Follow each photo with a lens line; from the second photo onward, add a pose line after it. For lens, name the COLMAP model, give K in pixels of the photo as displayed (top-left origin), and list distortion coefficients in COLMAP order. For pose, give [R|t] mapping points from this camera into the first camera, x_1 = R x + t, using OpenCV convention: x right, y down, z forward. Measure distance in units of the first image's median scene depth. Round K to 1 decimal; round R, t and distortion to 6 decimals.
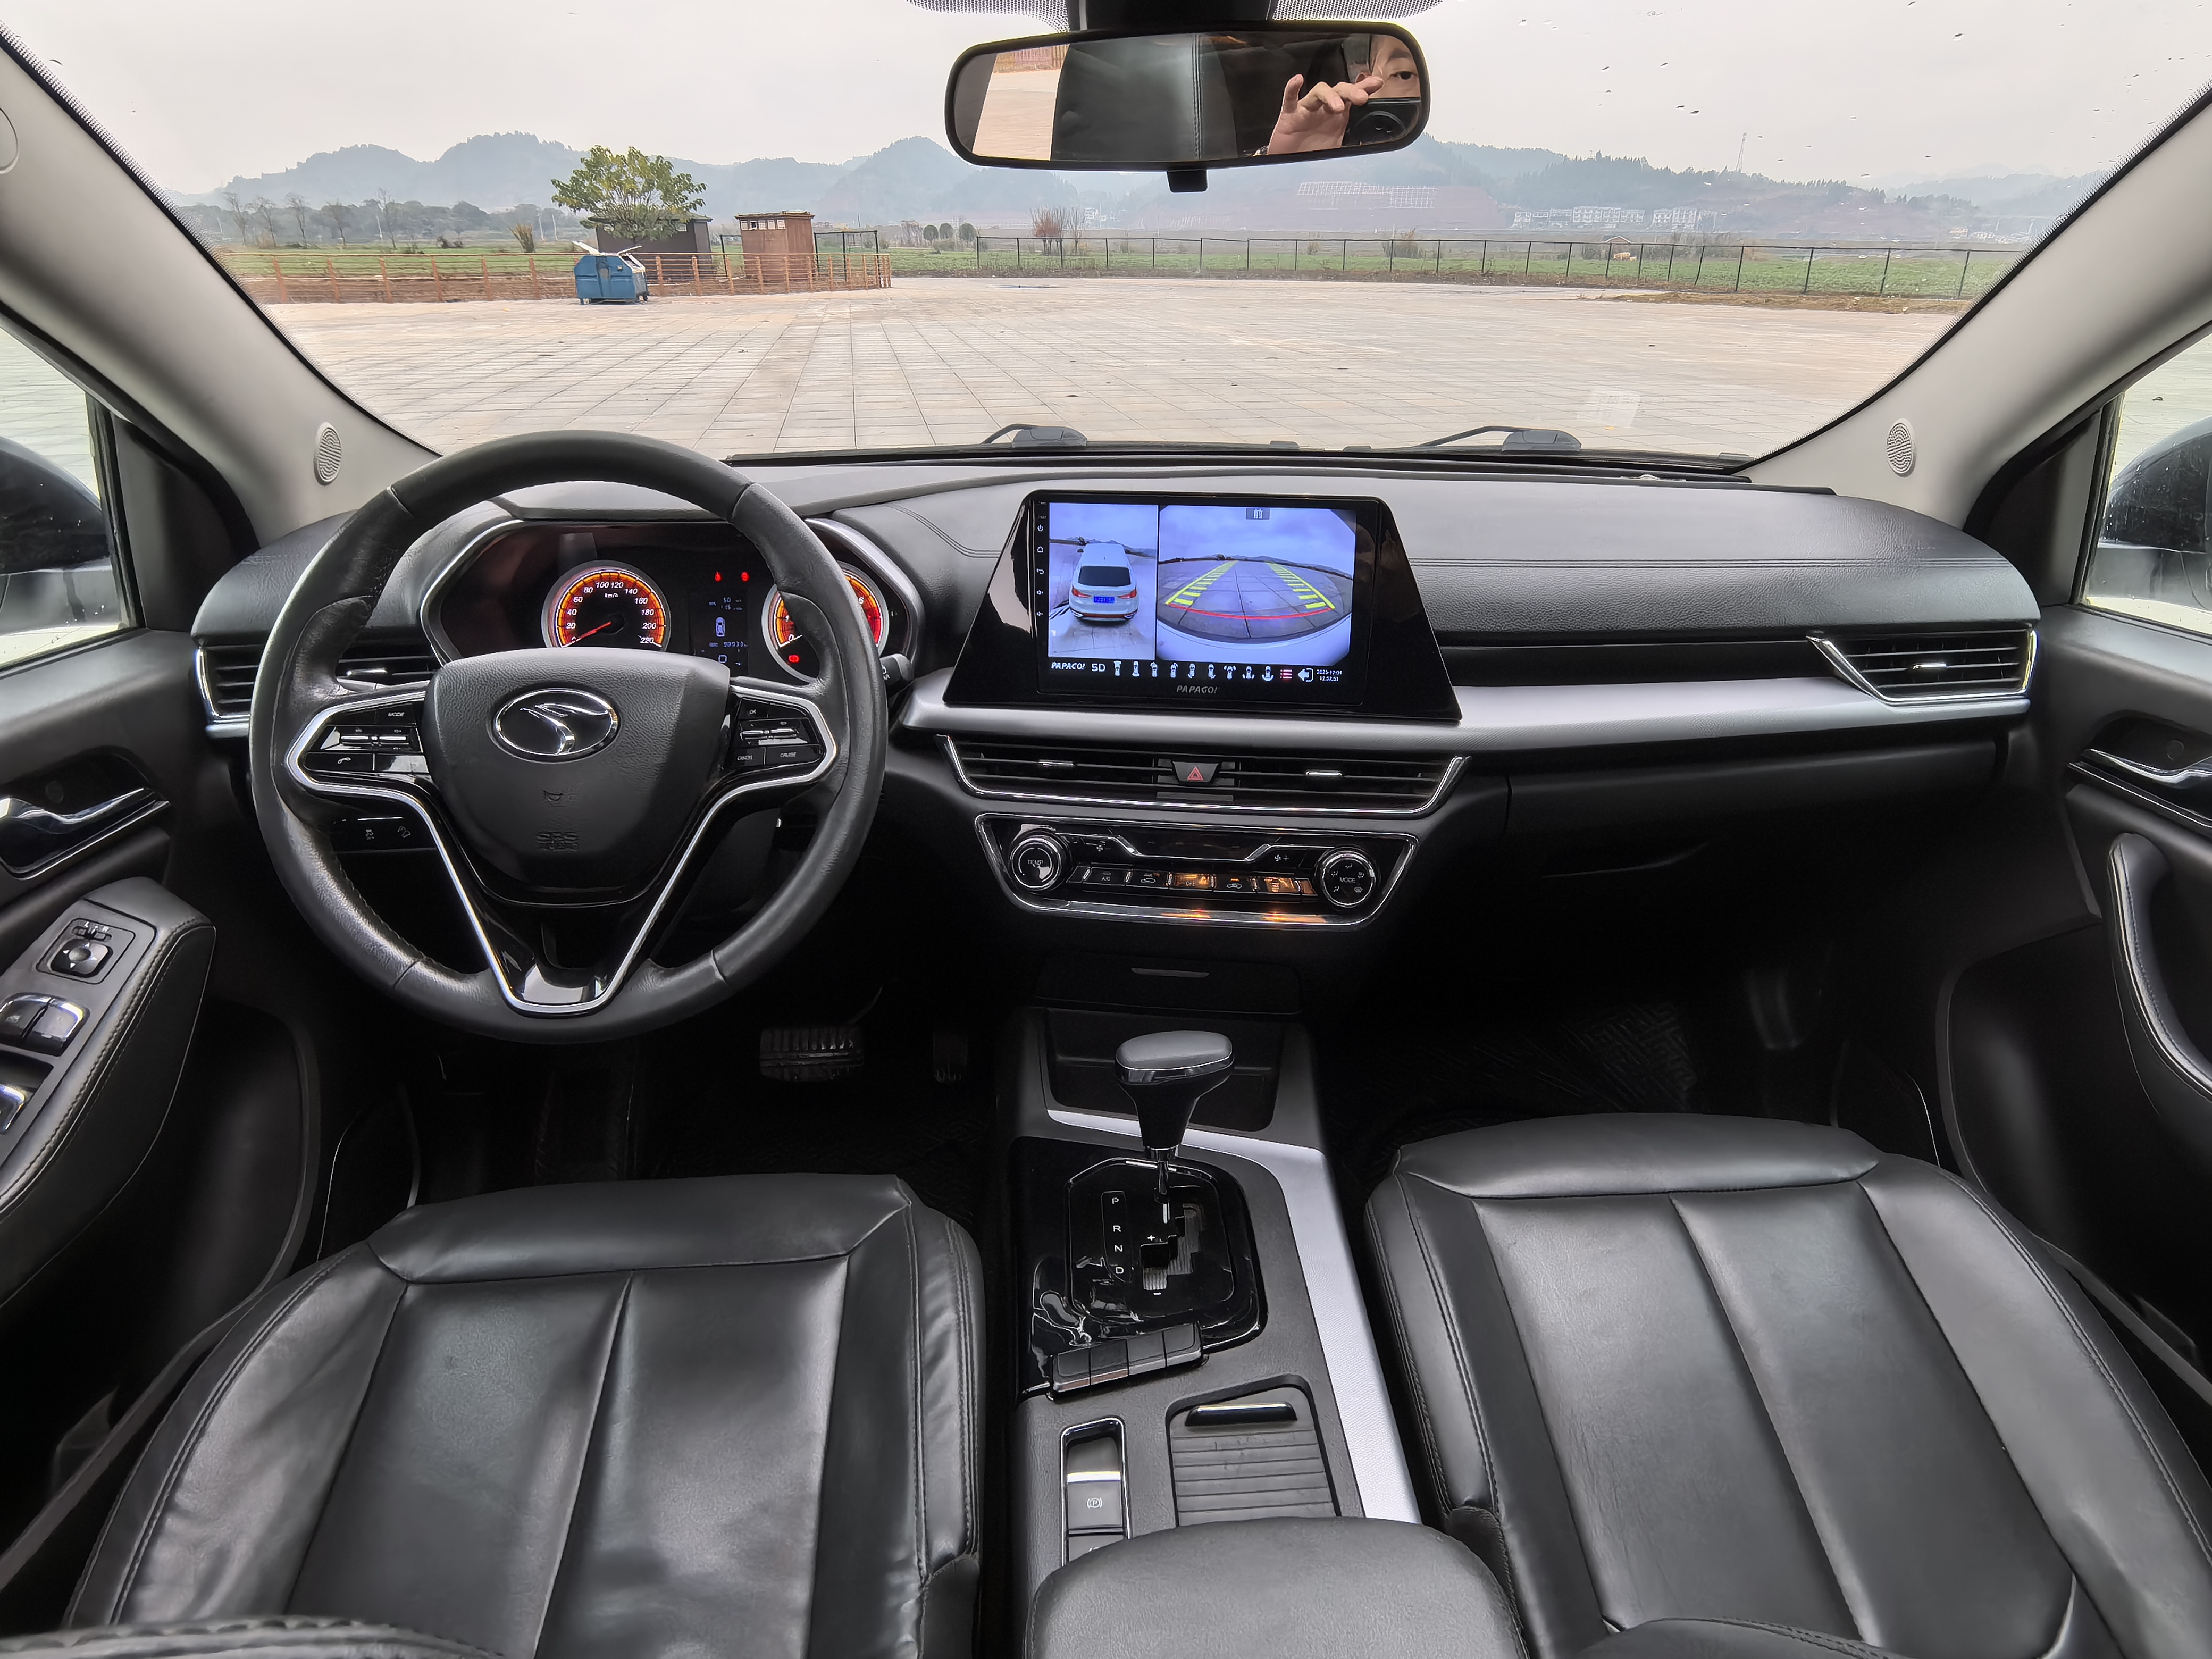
lens RADIAL K [[1279.8, 0, 1147.3], [0, 1279.8, 833.7], [0, 0, 1]] dist [-0.013325, -0.004523]
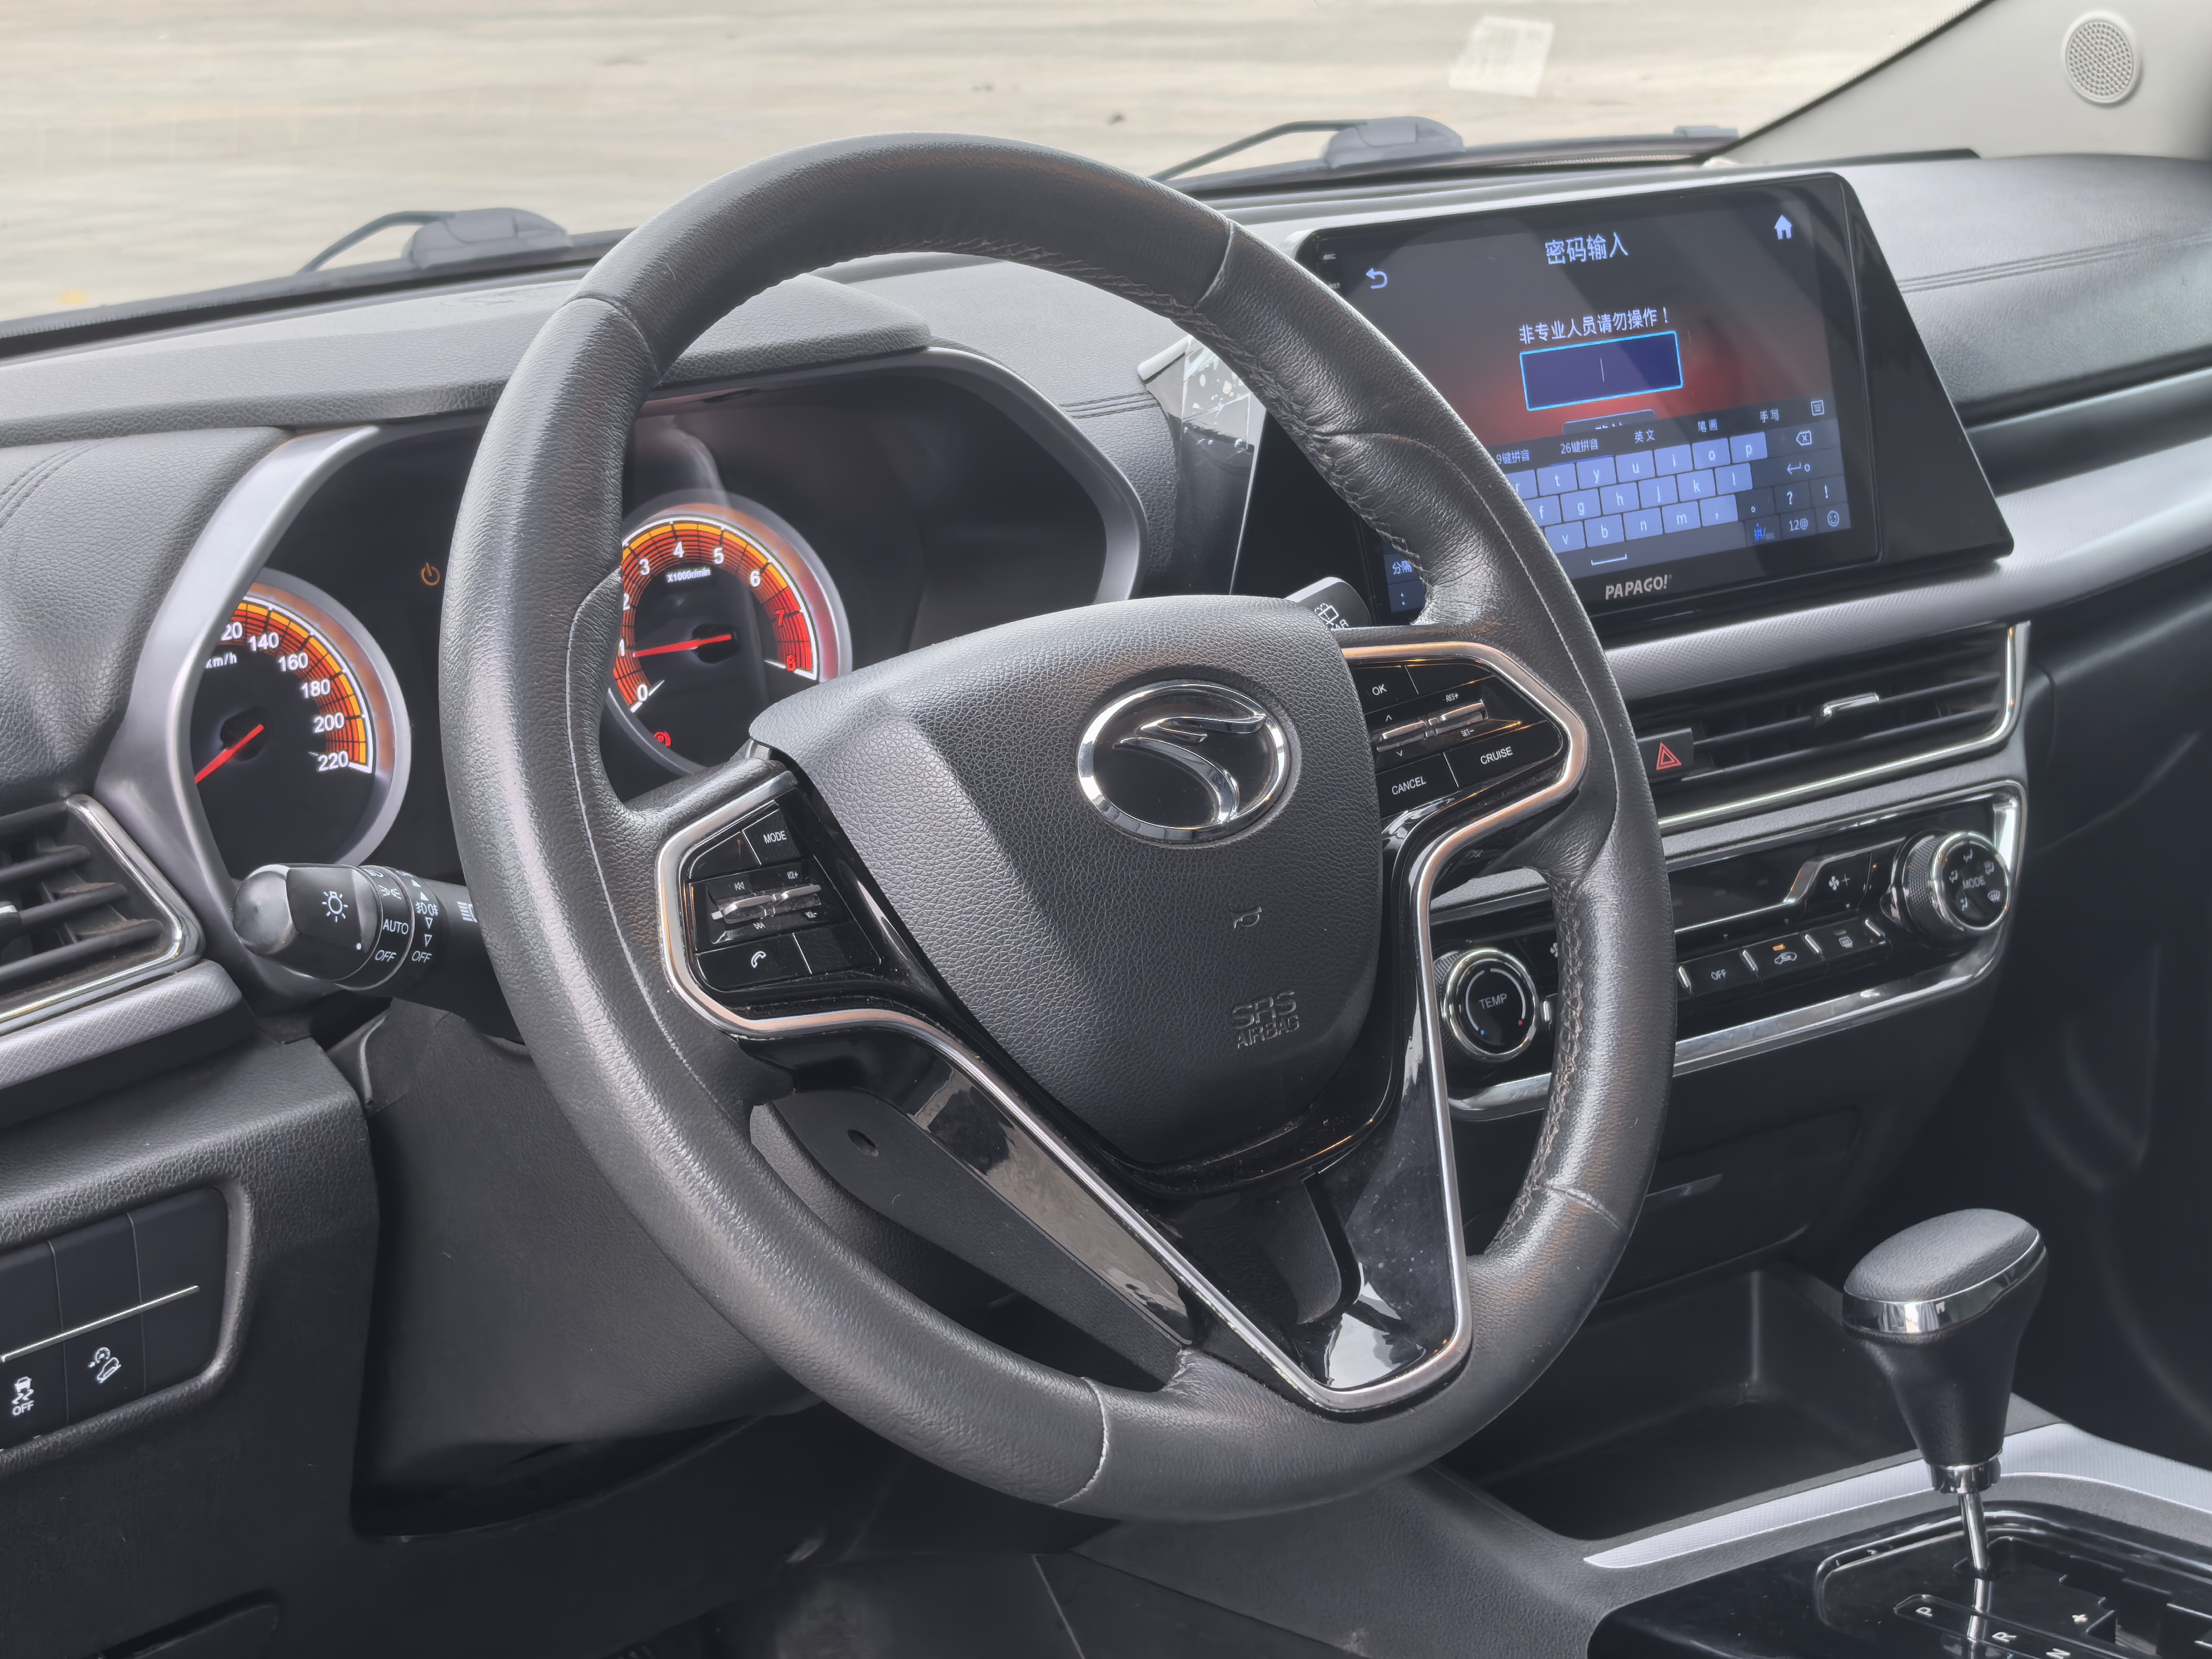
lens RADIAL K [[3586.3, 0, 1106.0], [0, 3586.3, 829.5], [0, 0, 1]] dist [0.026959, 0.072707]
pose [[0.765171, -0.197995, 0.612626, -0.992689], [0.300638, 0.951308, -0.068043, 0.009111], [-0.569324, 0.236244, 0.787438, 0.050003]]
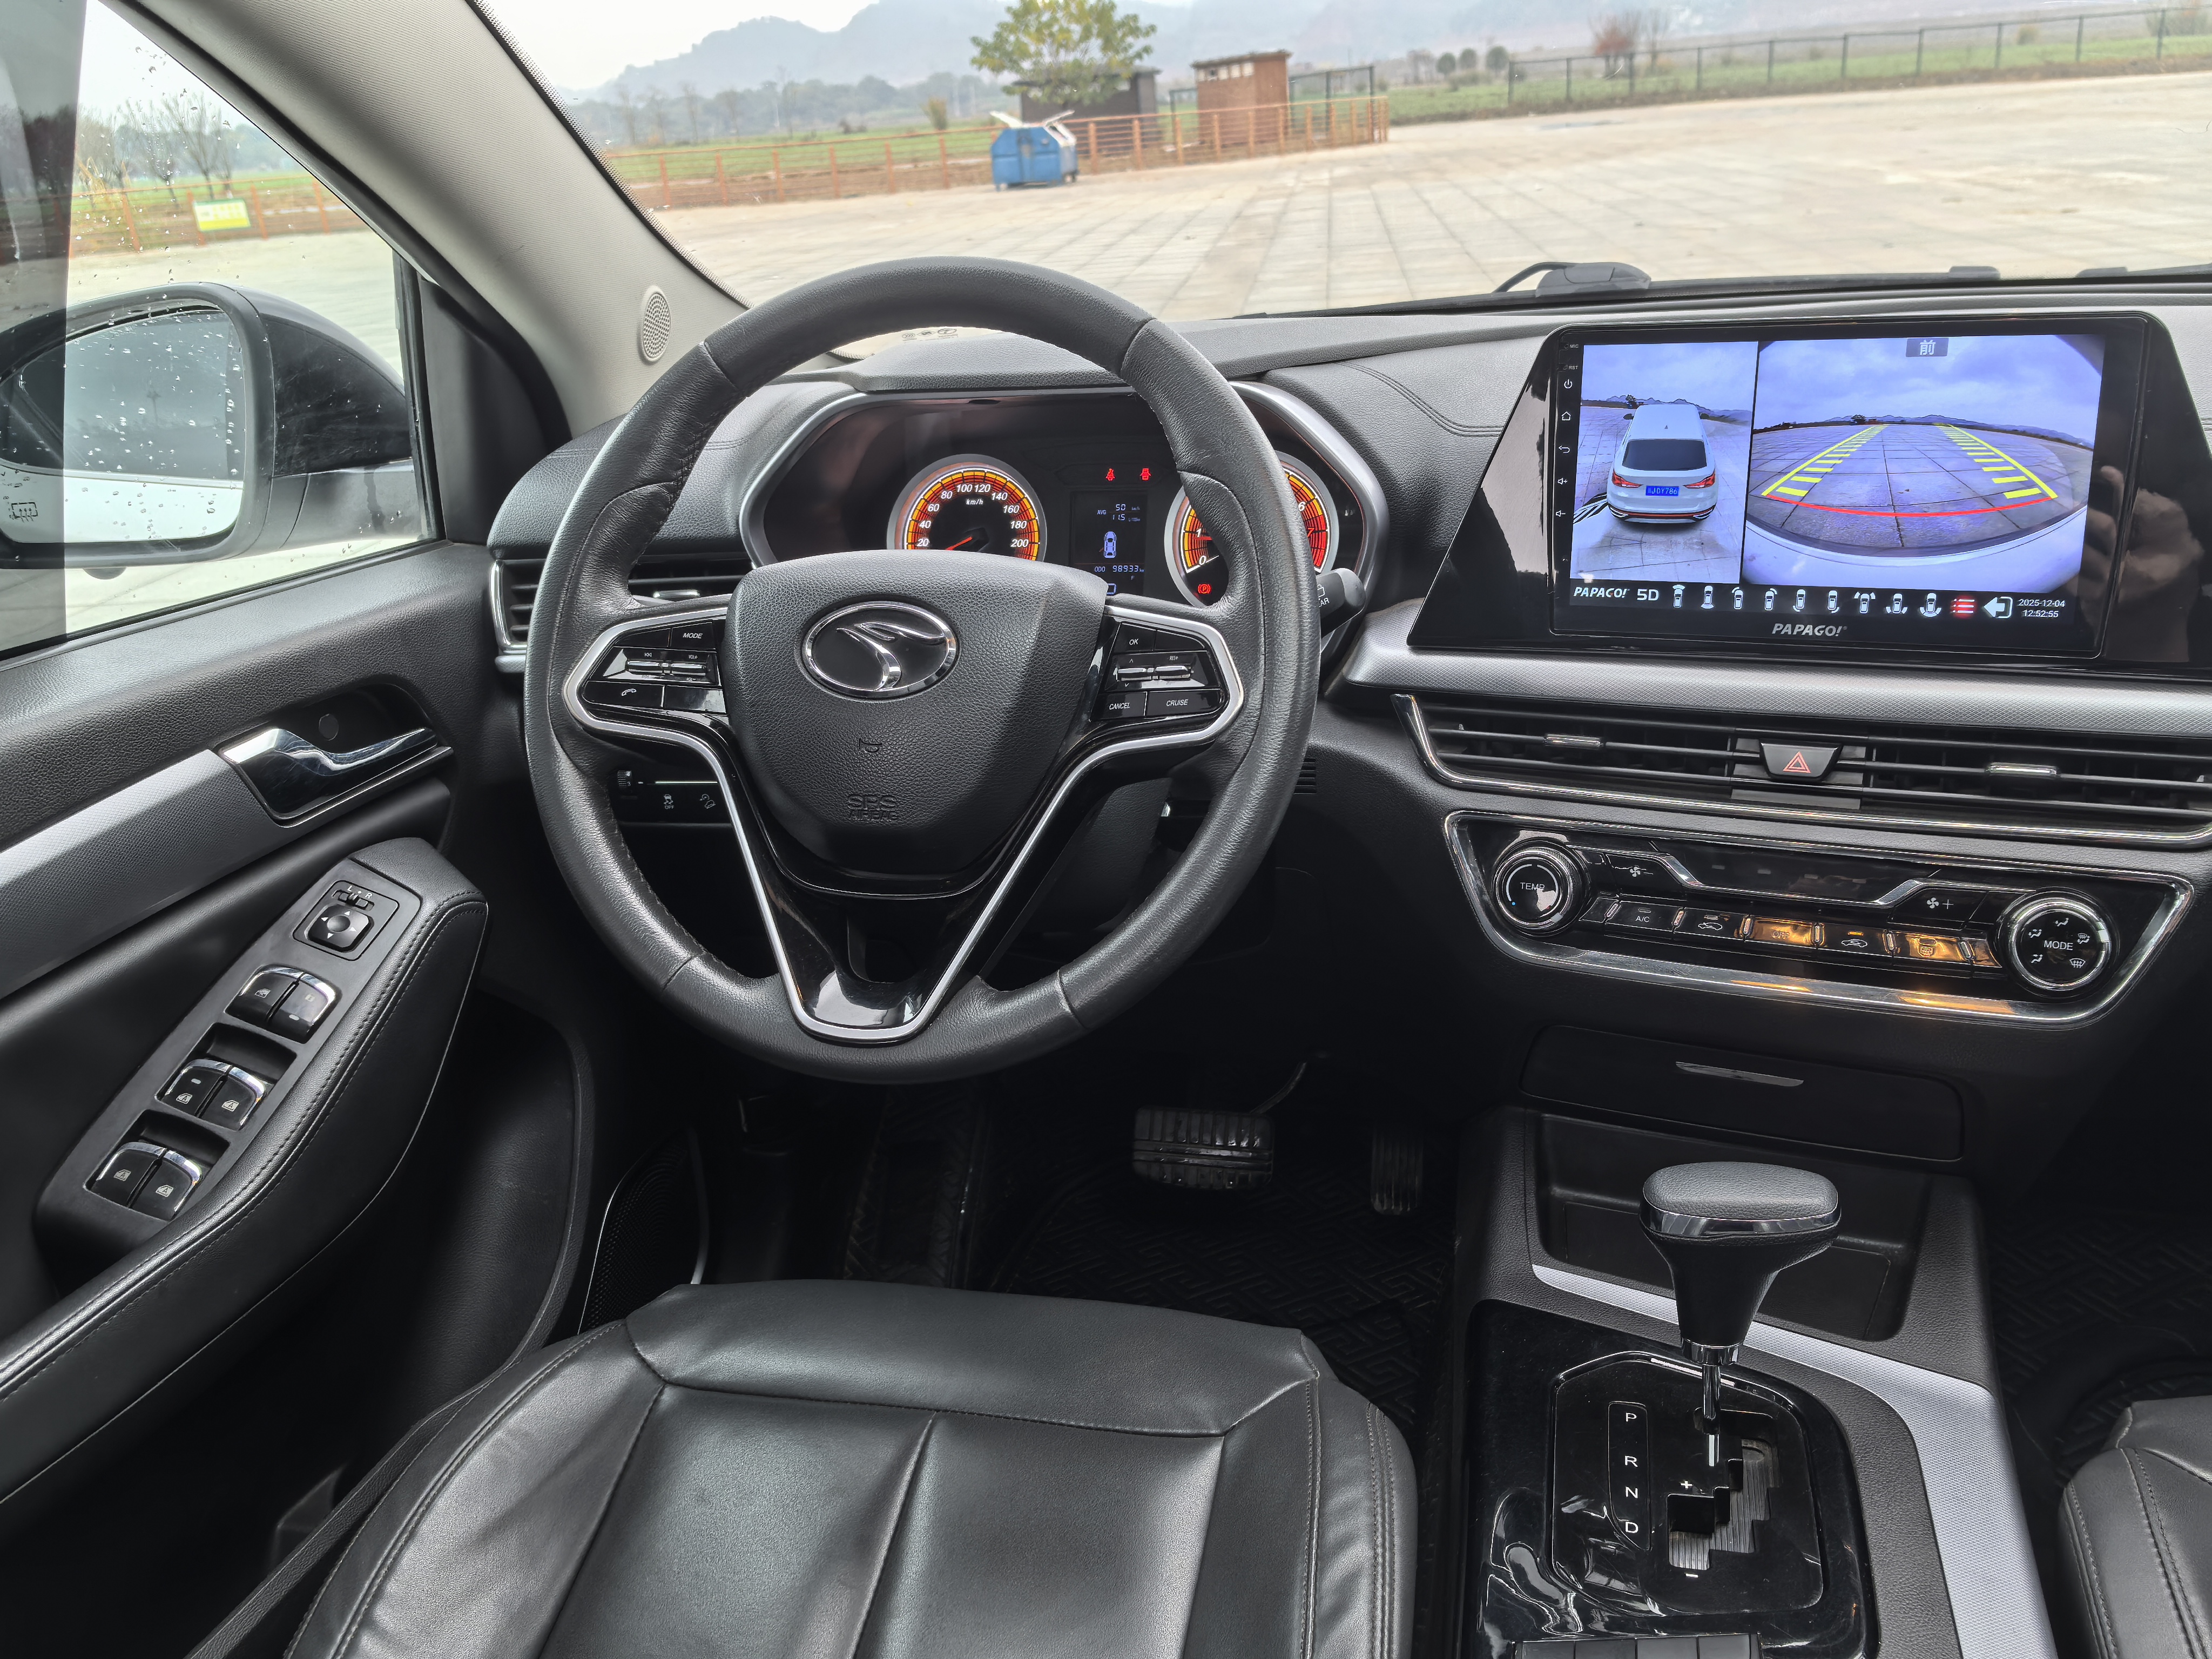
lens RADIAL K [[1756.5, 0, 1119.2], [0, 1756.5, 834.7], [0, 0, 1]] dist [0.028061, -0.044571]
pose [[0.945393, 0.049829, -0.322100, 0.002751], [-0.059421, 0.998032, -0.020010, 0.026984], [0.320469, 0.038057, 0.946494, 0.065385]]
